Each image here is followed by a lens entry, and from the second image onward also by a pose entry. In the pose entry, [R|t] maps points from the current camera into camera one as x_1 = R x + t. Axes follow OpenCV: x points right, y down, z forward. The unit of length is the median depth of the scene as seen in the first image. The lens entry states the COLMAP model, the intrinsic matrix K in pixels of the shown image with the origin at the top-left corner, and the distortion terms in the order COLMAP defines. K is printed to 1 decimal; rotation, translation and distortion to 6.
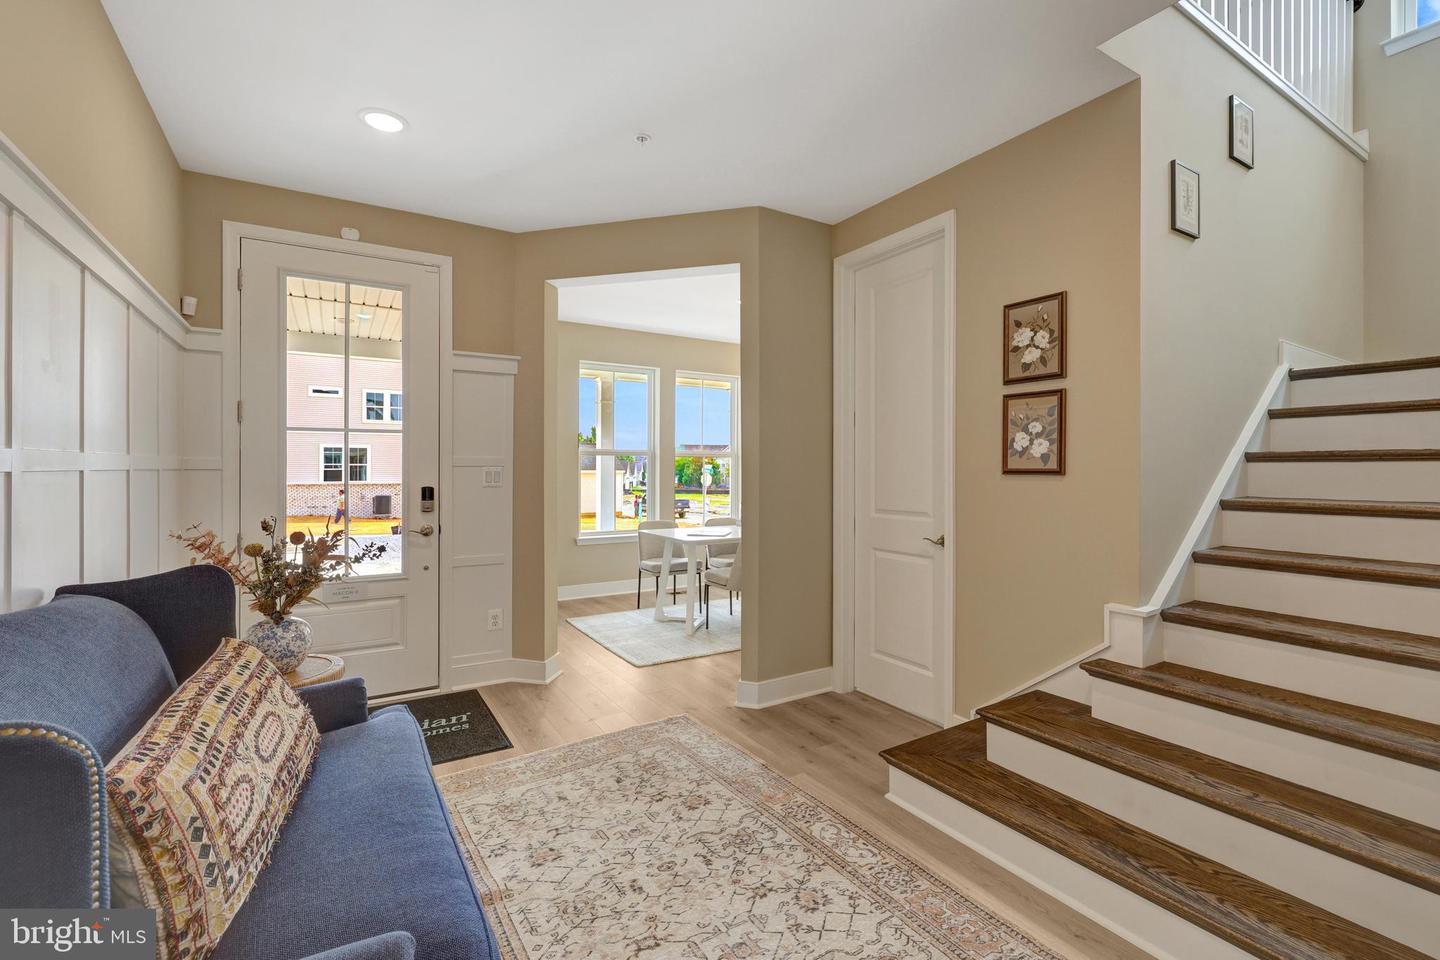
lens RADIAL K [[610.2, 0, 723.1], [0, 610.2, 474.6], [0, 0, 1]] dist [-0.000996, 0.001091]
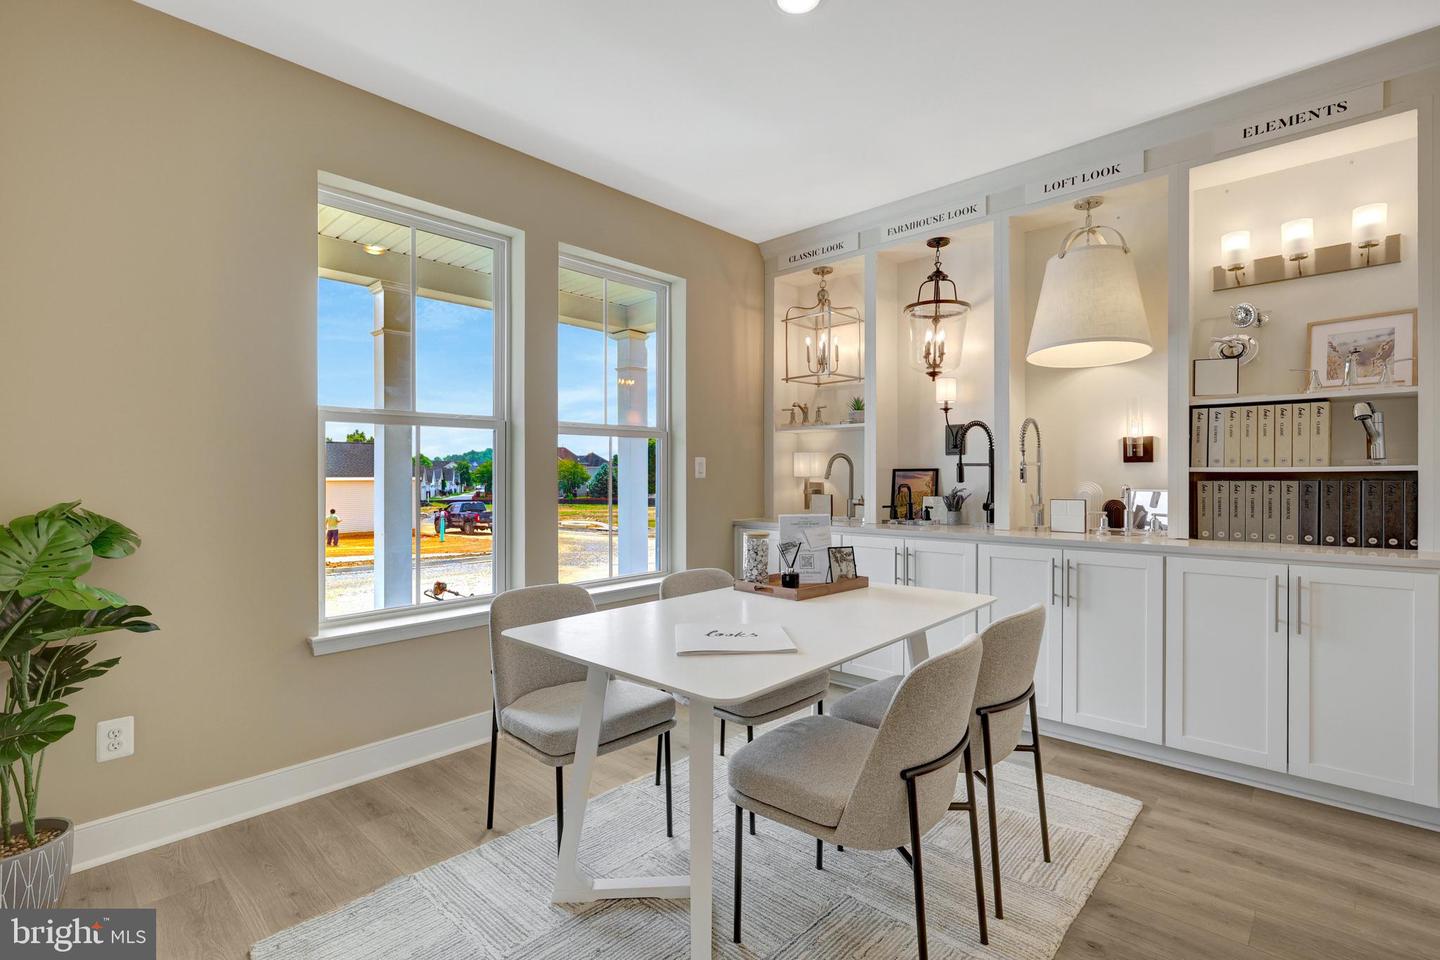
lens RADIAL K [[661.5, 0, 723.7], [0, 661.5, 479.4], [0, 0, 1]] dist [0.010080, -0.001627]
pose [[0.963701, -0.007827, 0.266870, -0.083856], [0.008469, 0.999963, -0.001256, 0.007029], [-0.266850, 0.003470, 0.963732, 0.437338]]
